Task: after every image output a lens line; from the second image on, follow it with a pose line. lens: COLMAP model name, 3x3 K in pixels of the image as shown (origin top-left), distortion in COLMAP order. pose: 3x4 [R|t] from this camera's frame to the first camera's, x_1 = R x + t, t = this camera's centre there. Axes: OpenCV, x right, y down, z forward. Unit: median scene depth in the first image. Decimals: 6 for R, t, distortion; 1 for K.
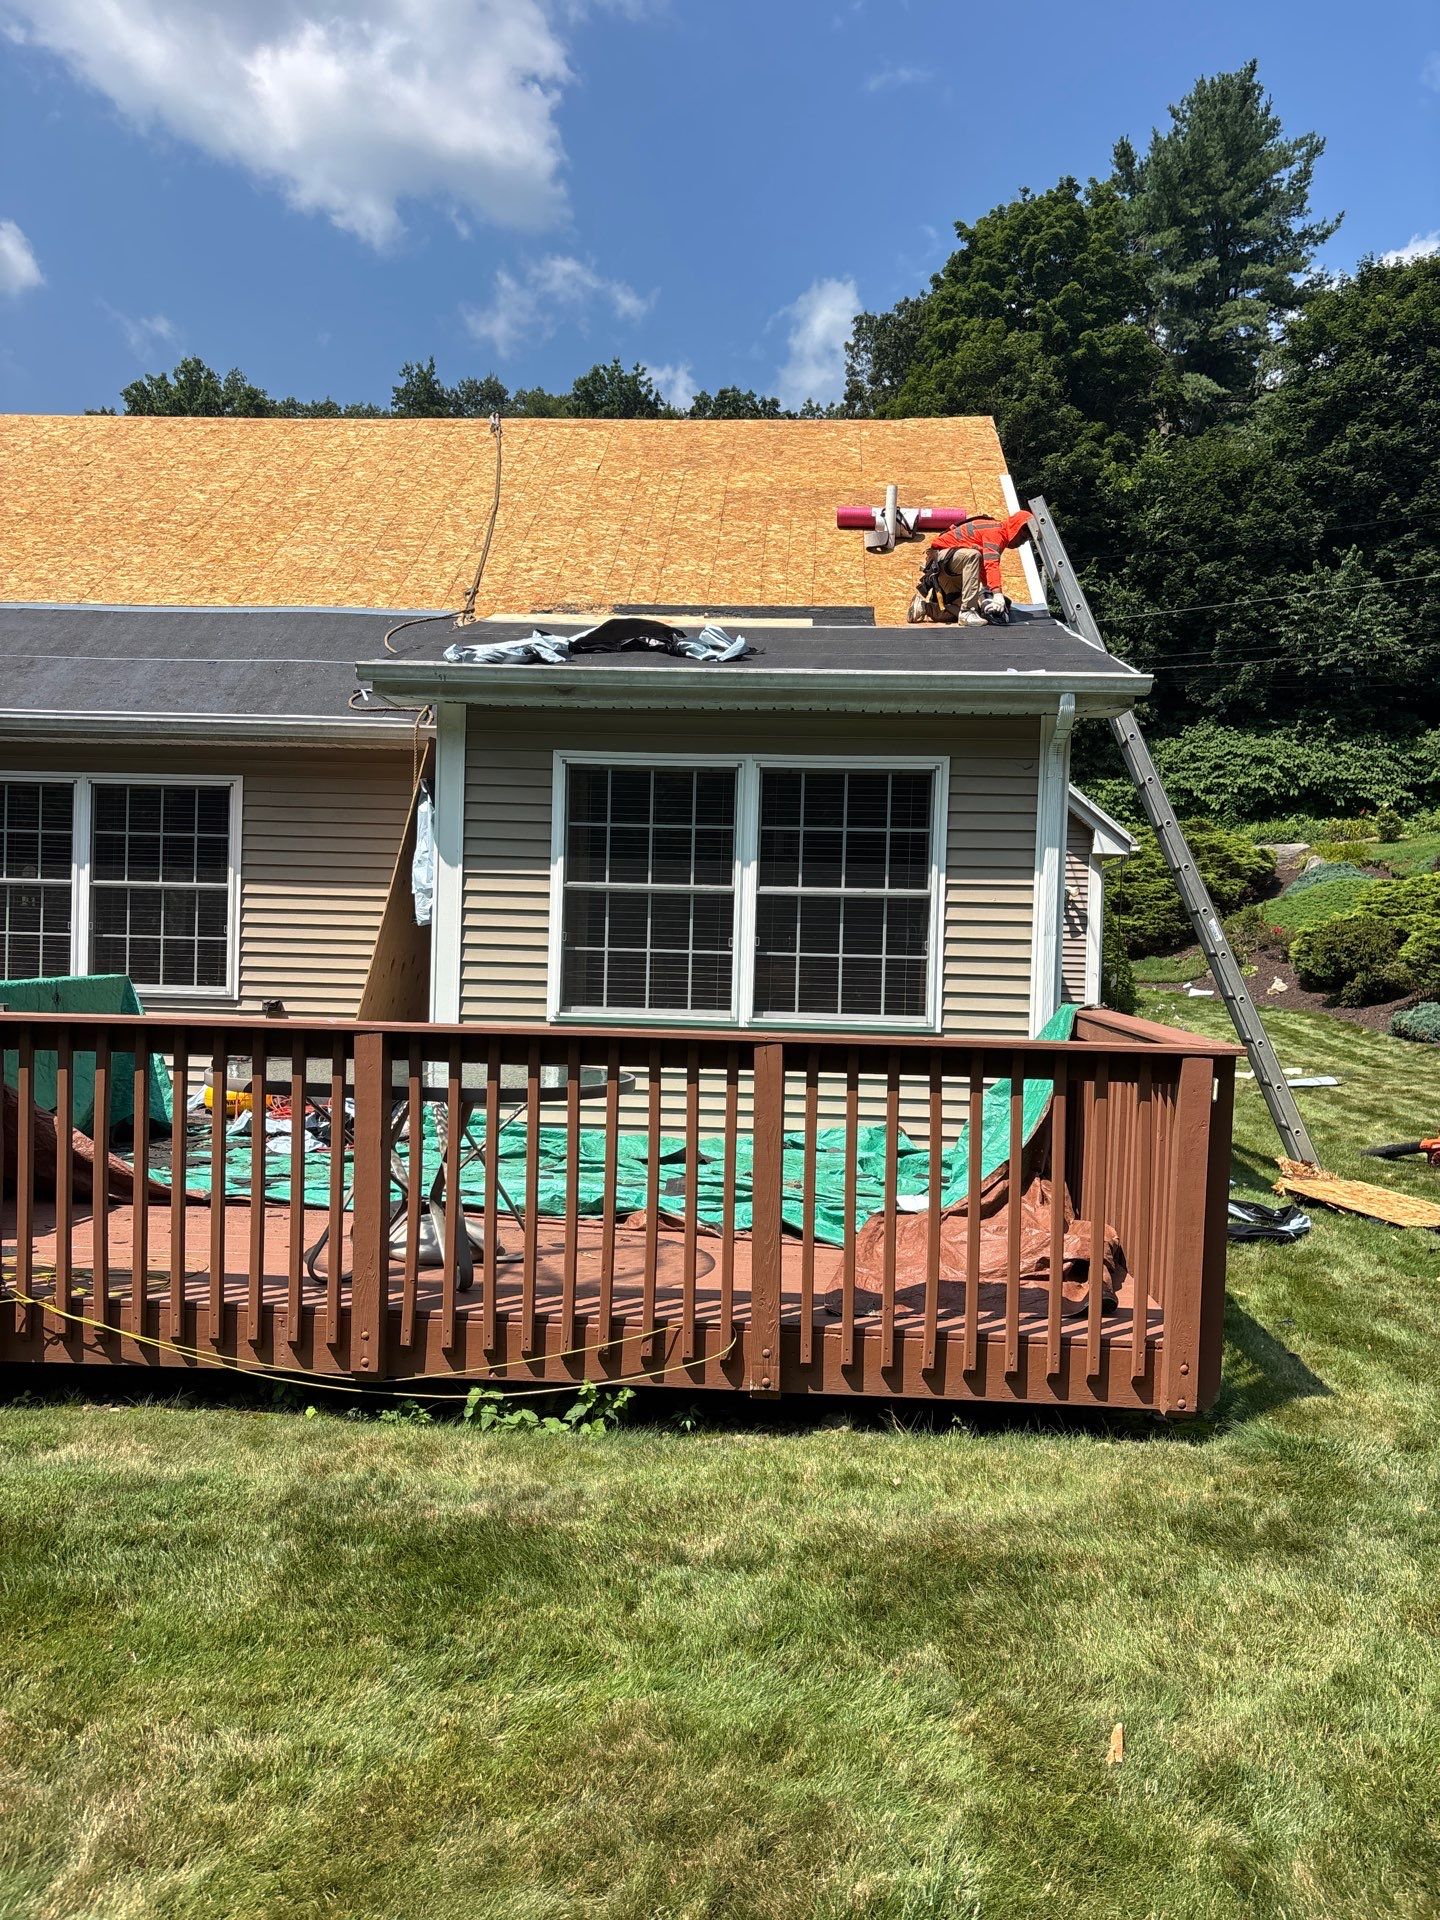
lens RADIAL K [[1463.4, 0, 699.3], [0, 1463.4, 934.6], [0, 0, 1]] dist [0.052539, -0.000551]
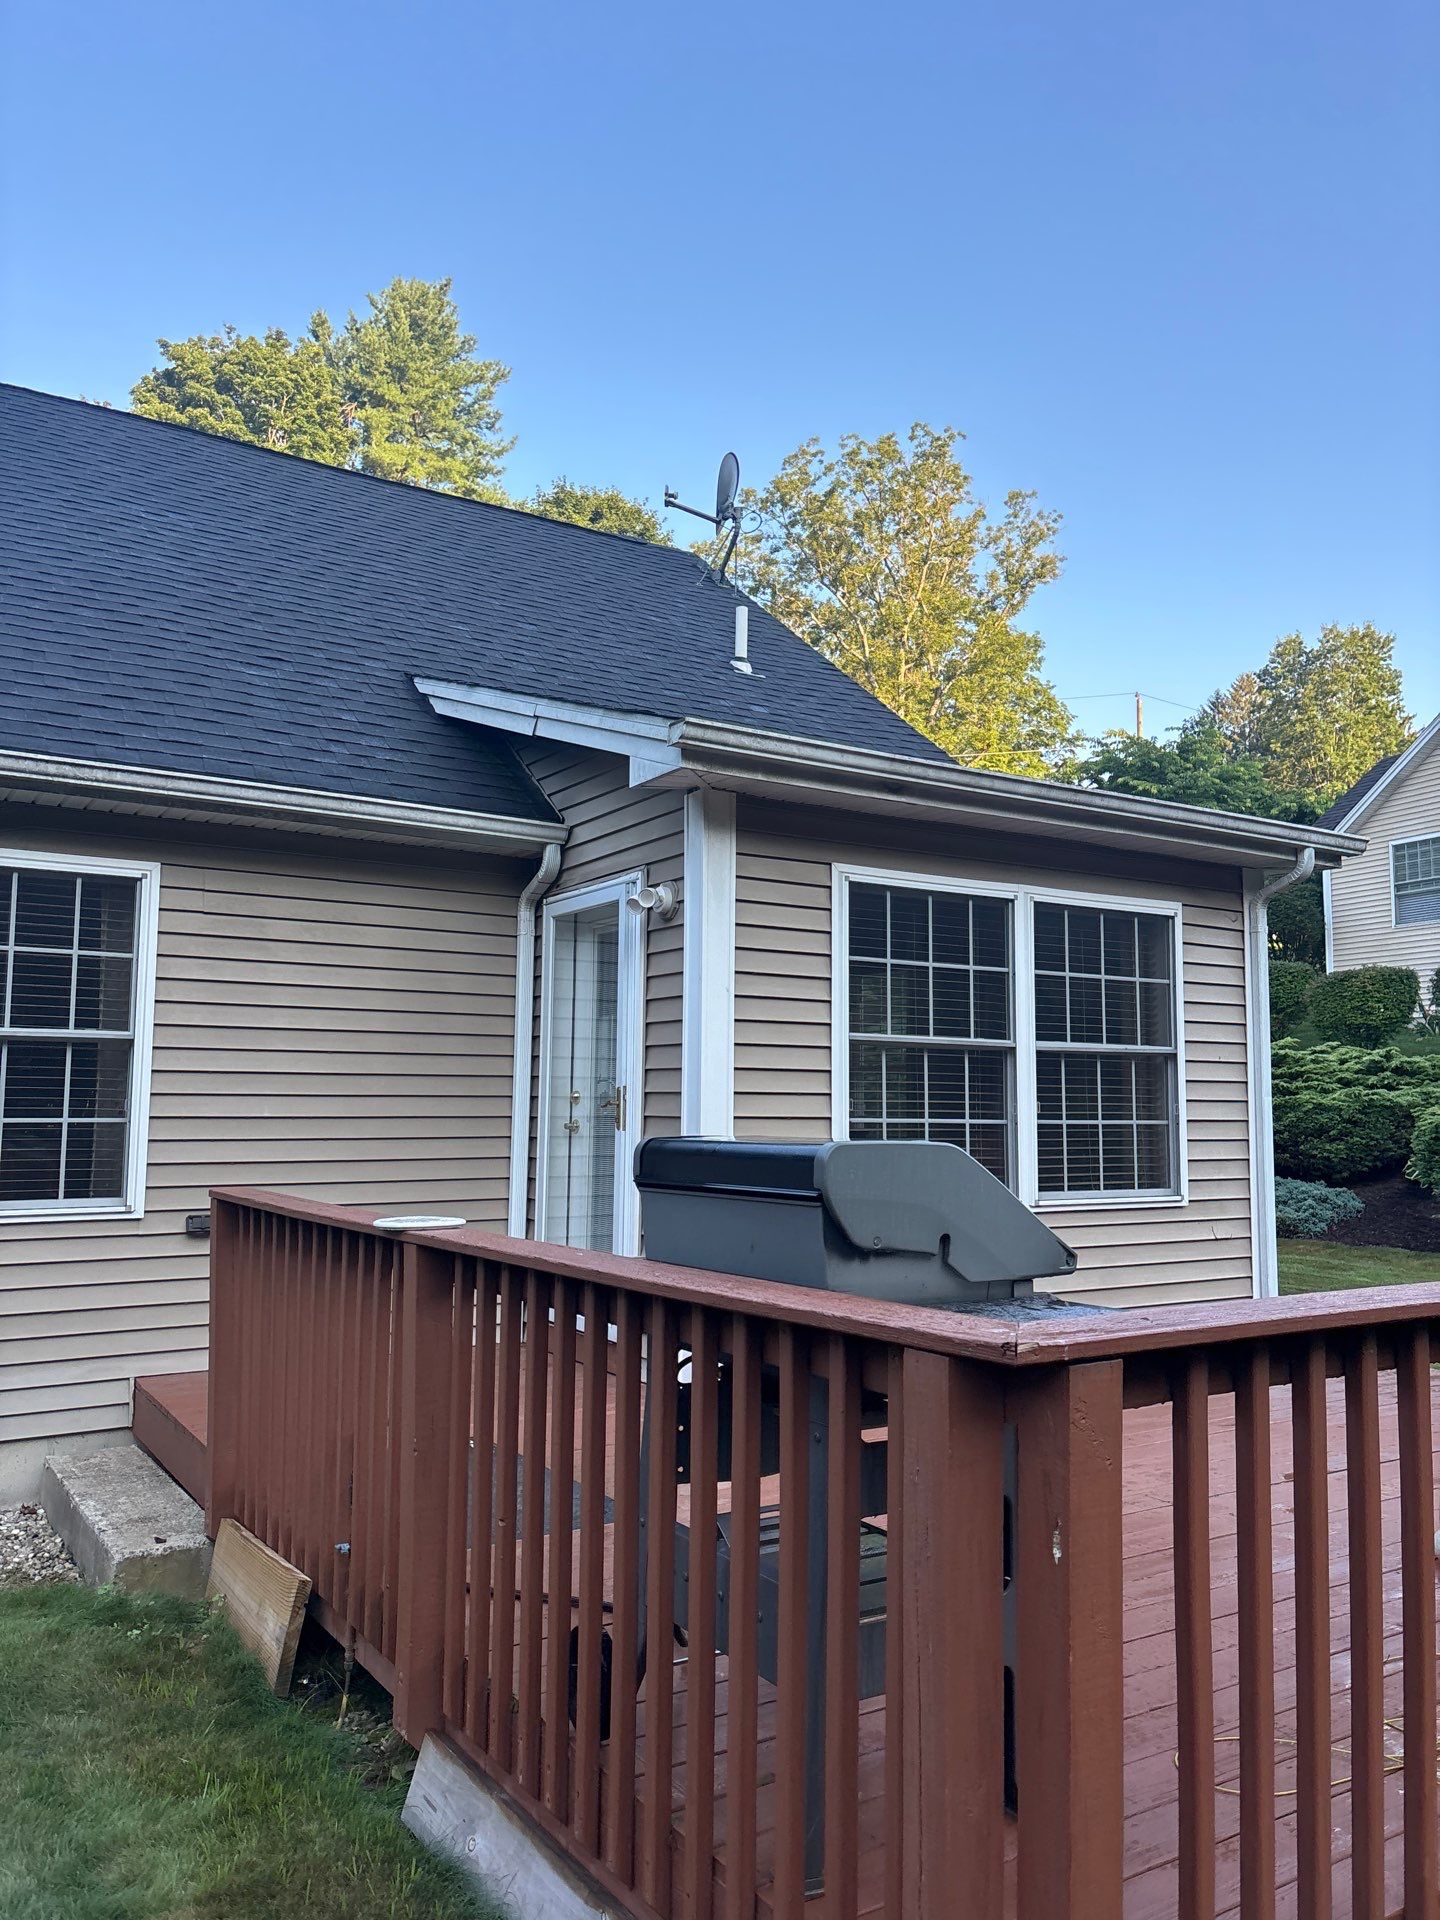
lens RADIAL K [[1442.1, 0, 717.9], [0, 1442.1, 969.4], [0, 0, 1]] dist [0.067064, -0.069884]
pose [[0.816723, 0.033908, 0.576033, -0.474929], [0.009100, 0.997391, -0.071613, -0.012989], [-0.576958, 0.063730, 0.814283, 0.343876]]
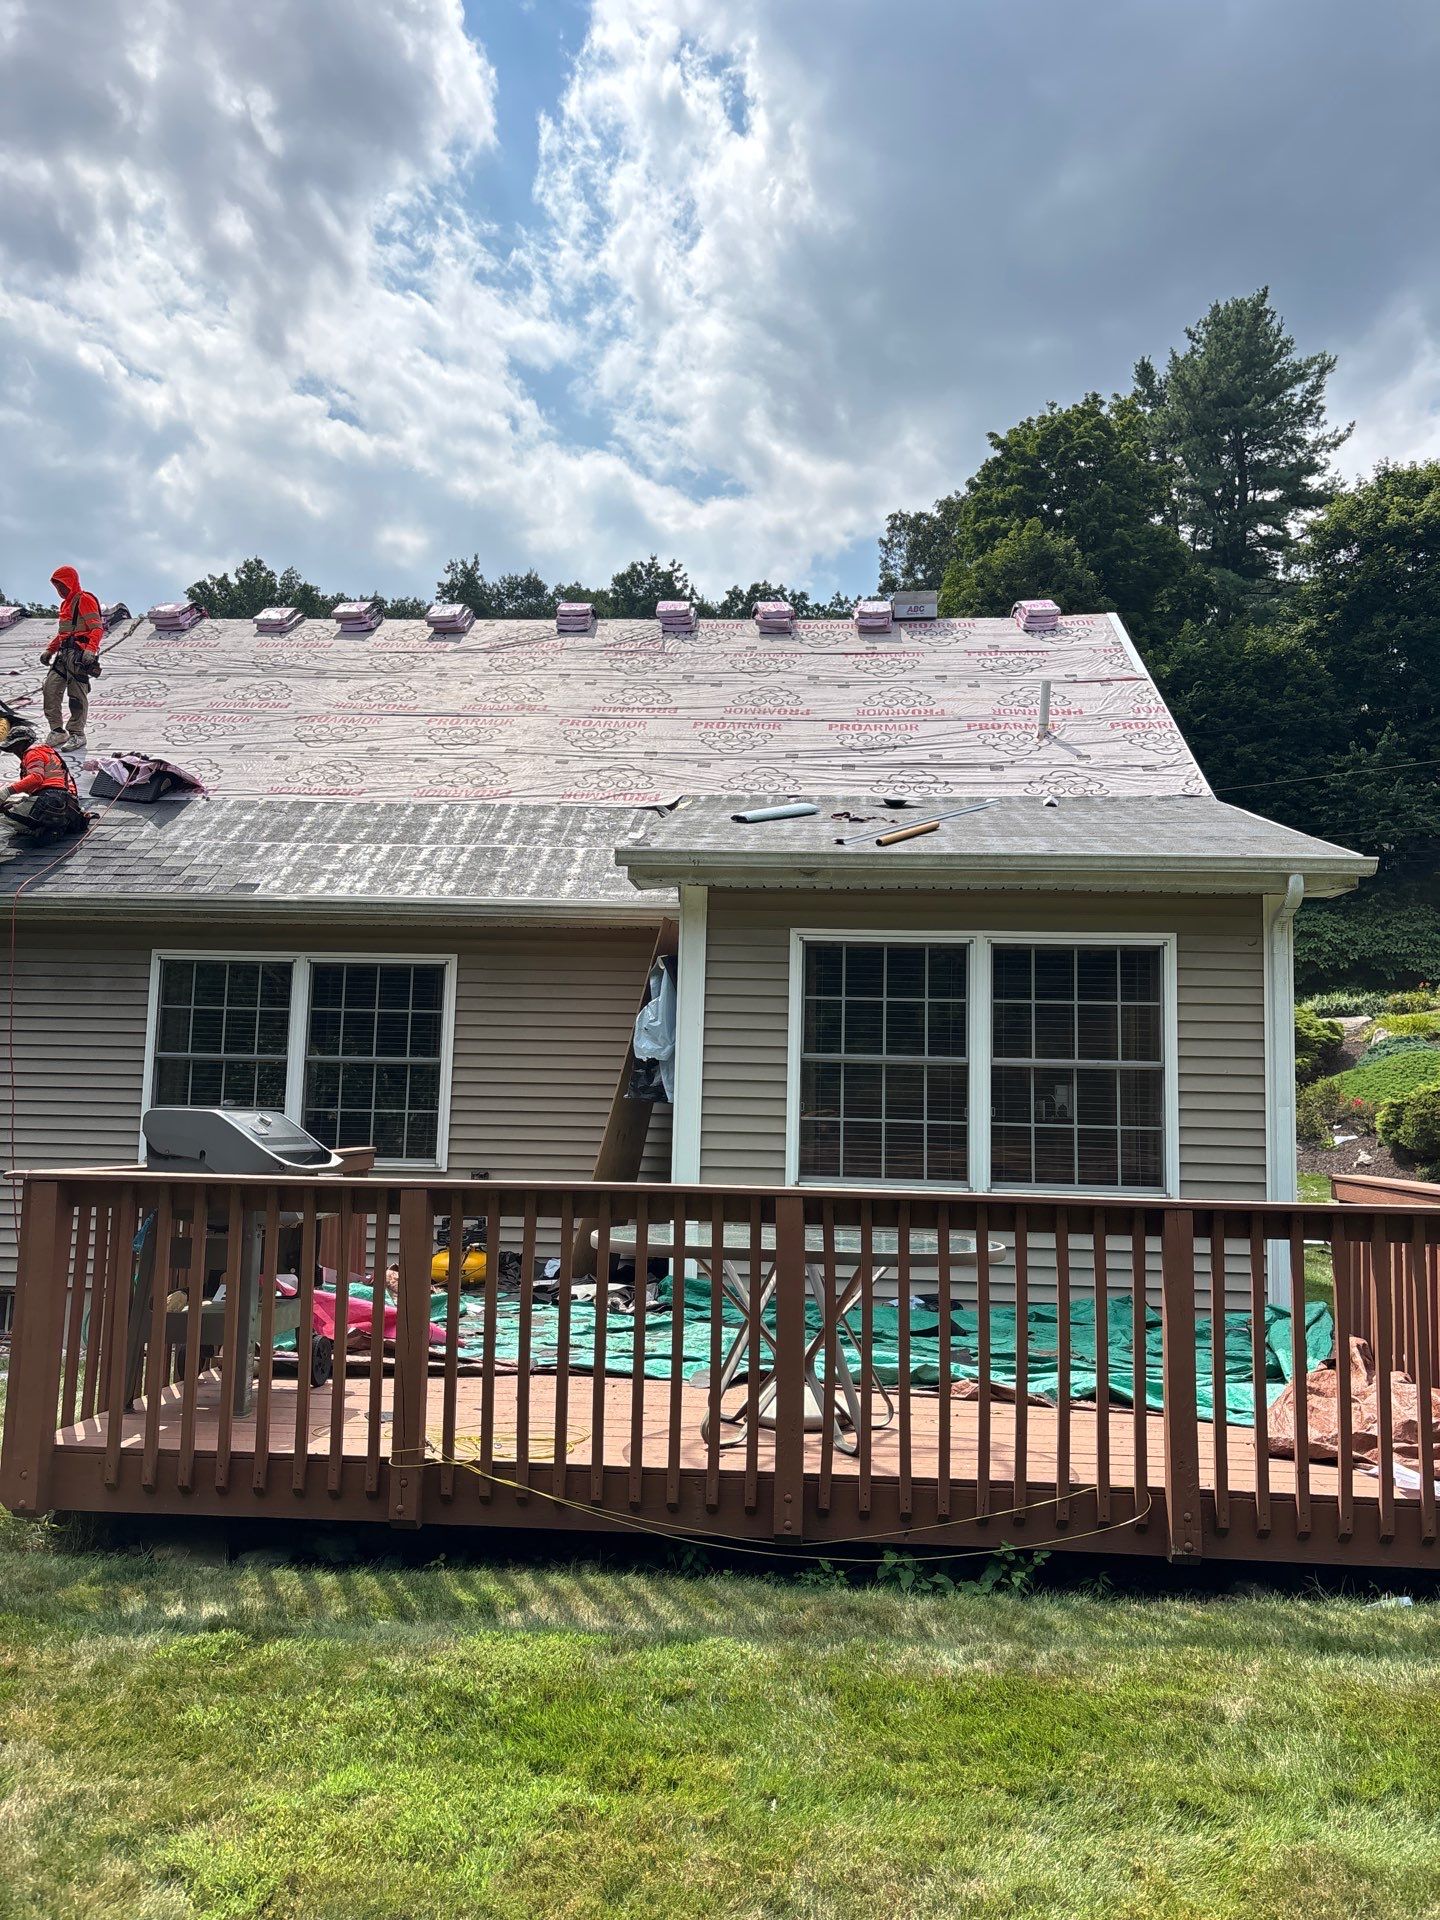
lens RADIAL K [[1451.9, 0, 720.0], [0, 1451.9, 960.0], [0, 0, 1]] dist [0.077653, -0.081177]
pose [[0.999984, -0.003706, -0.004246, -0.118619], [0.003257, 0.994859, -0.101215, 0.001218], [0.004599, 0.101200, 0.994856, -0.024031]]
